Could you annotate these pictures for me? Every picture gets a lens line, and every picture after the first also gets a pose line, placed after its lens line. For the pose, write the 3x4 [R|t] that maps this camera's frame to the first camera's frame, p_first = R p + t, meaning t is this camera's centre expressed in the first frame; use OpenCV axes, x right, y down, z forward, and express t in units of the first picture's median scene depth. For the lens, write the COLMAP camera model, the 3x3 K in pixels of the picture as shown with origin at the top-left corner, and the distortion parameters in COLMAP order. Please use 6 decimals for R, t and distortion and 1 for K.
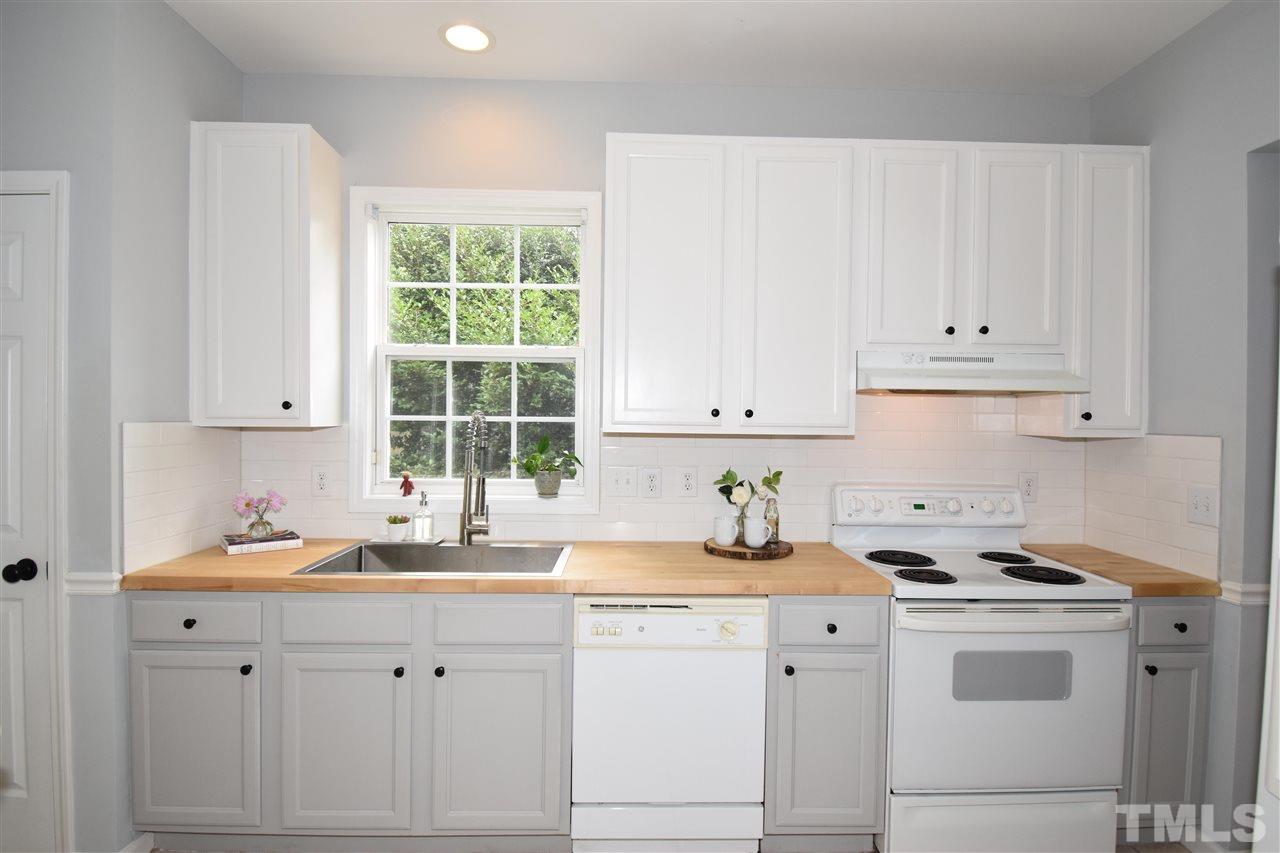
lens RADIAL K [[656.4, 0, 641.4], [0, 656.4, 426.9], [0, 0, 1]] dist [0.001374, -0.013675]
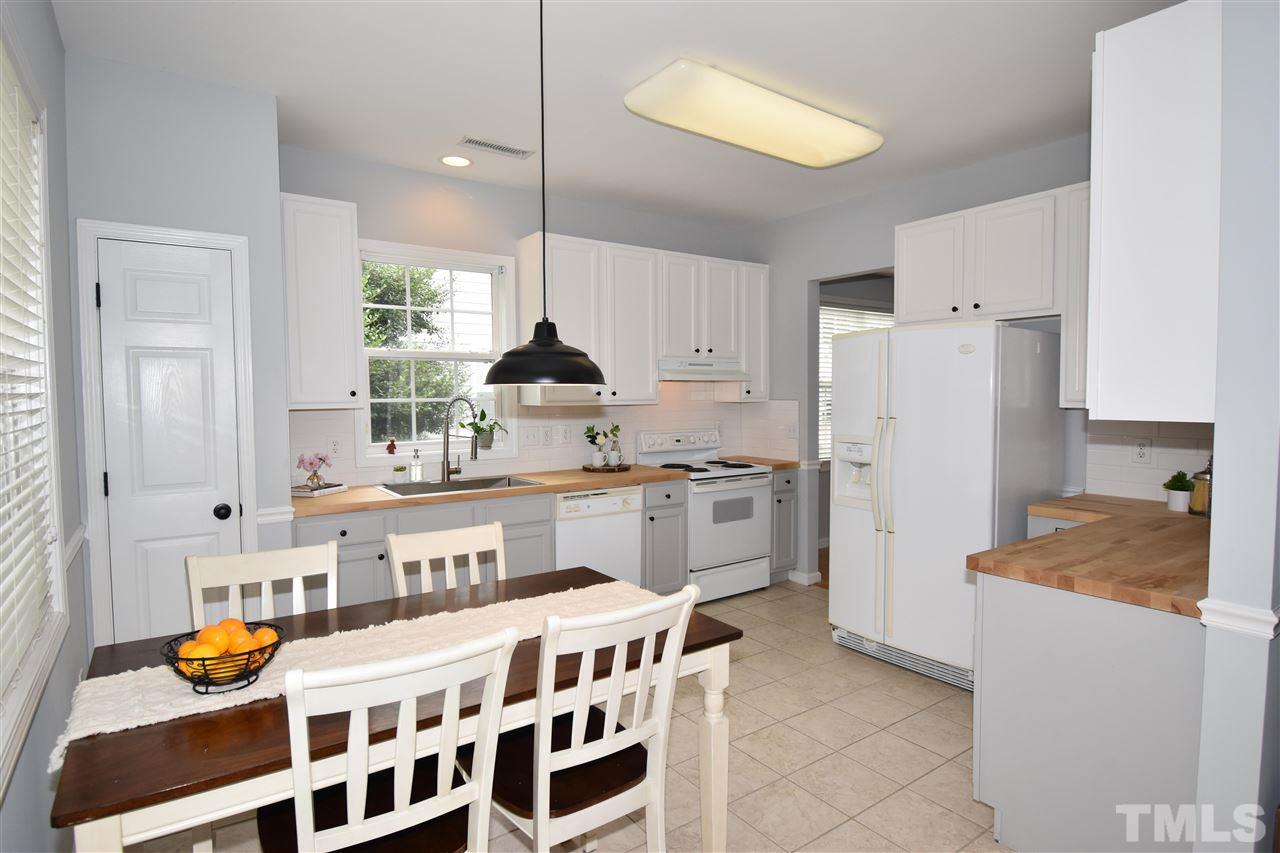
lens RADIAL K [[677.1, 0, 642.4], [0, 677.1, 428.6], [0, 0, 1]] dist [0.022014, -0.025151]
pose [[0.829368, -0.046313, 0.556779, -0.814950], [0.024195, 0.998601, 0.047024, -0.009667], [-0.558178, -0.025528, 0.829328, -0.618620]]
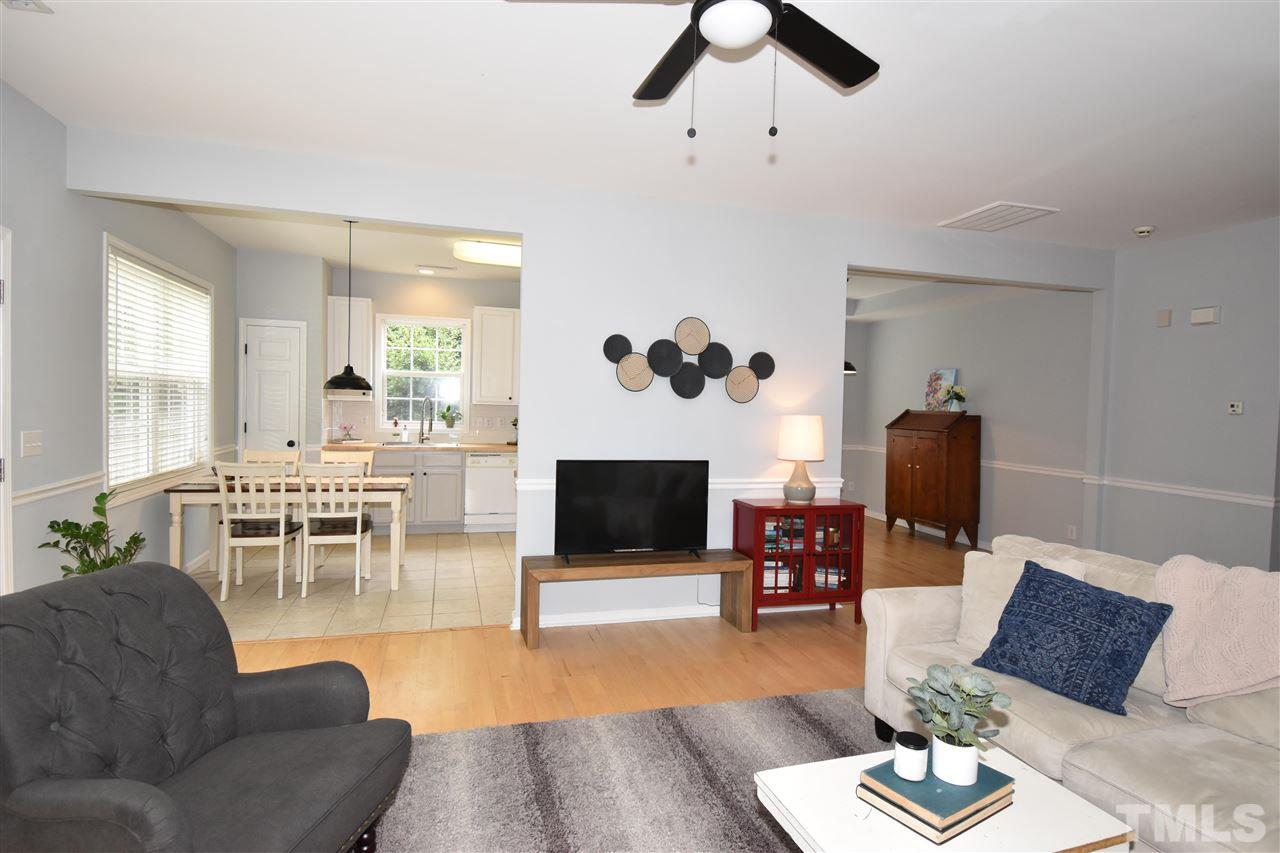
lens RADIAL K [[677.1, 0, 642.4], [0, 677.1, 428.6], [0, 0, 1]] dist [0.022014, -0.025151]
pose [[0.967192, 0.004789, 0.254000, -0.093856], [-0.012337, 0.999528, 0.028129, 0.022907], [-0.253745, -0.030340, 0.966795, -2.197392]]
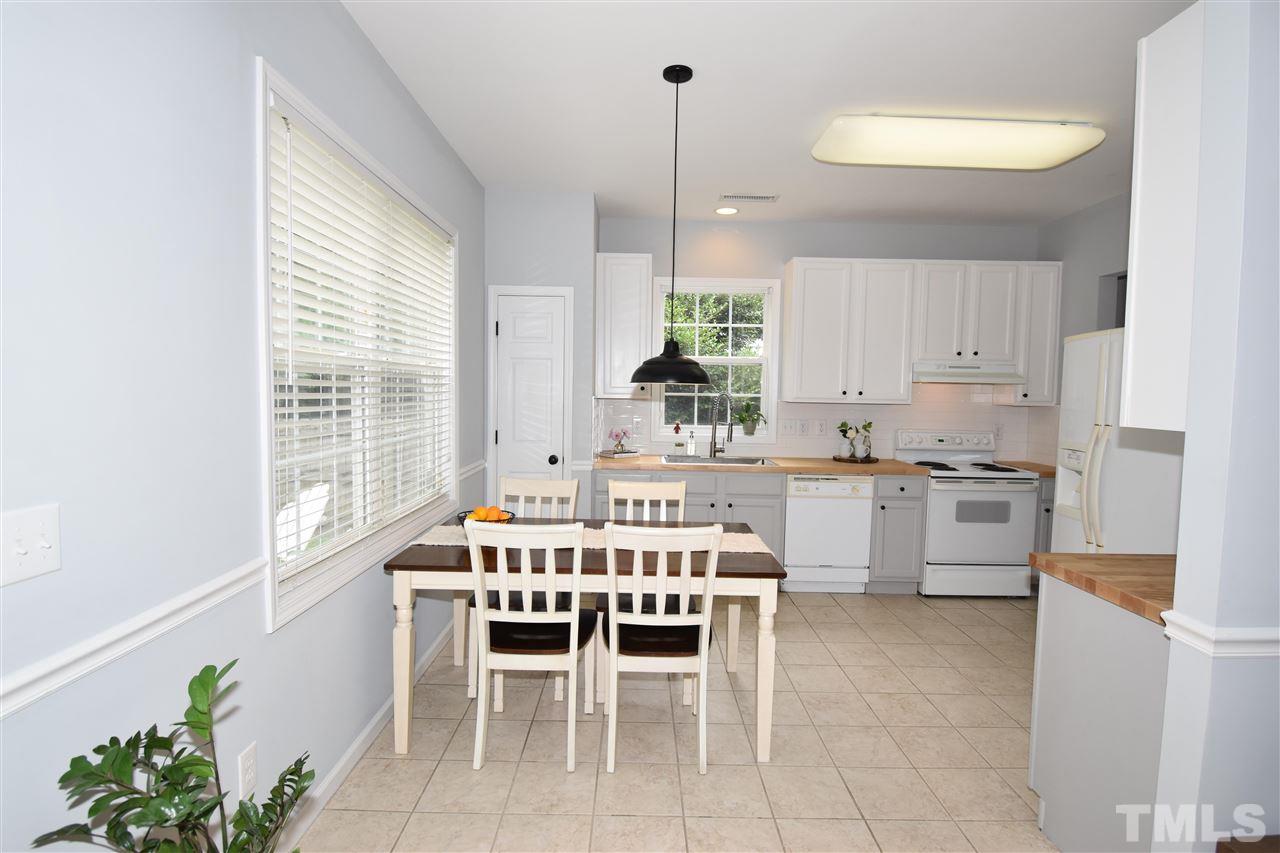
lens RADIAL K [[642.9, 0, 637.8], [0, 642.9, 425.9], [0, 0, 1]] dist [-0.000186, -0.000710]
pose [[0.999706, 0.006964, -0.023229, -0.479357], [-0.005979, 0.999092, 0.042181, 0.001159], [0.023501, -0.042029, 0.998840, -1.028180]]
